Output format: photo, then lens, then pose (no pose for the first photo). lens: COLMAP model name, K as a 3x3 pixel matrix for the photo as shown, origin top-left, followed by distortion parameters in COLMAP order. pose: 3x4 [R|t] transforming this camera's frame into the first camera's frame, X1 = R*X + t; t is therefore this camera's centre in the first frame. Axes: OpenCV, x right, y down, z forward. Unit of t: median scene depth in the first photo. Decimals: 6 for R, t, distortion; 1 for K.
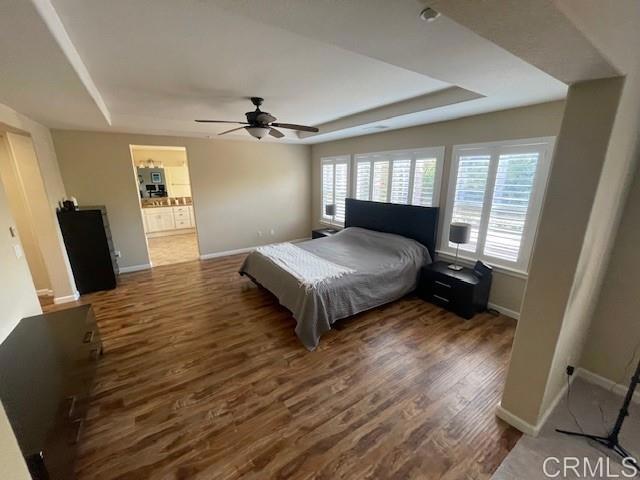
lens RADIAL K [[257.4, 0, 320.0], [0, 257.4, 240.0], [0, 0, 1]] dist [0.001050, -0.000052]
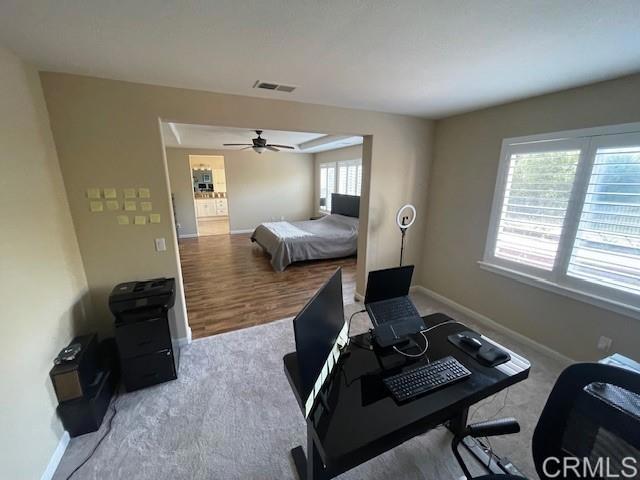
lens RADIAL K [[257.4, 0, 320.0], [0, 257.4, 240.0], [0, 0, 1]] dist [0.001050, -0.000052]
pose [[0.988171, 0.044607, -0.146726, 0.297163], [-0.045717, 0.998946, -0.004205, 0.113502], [0.146384, 0.010864, 0.989168, -0.426110]]
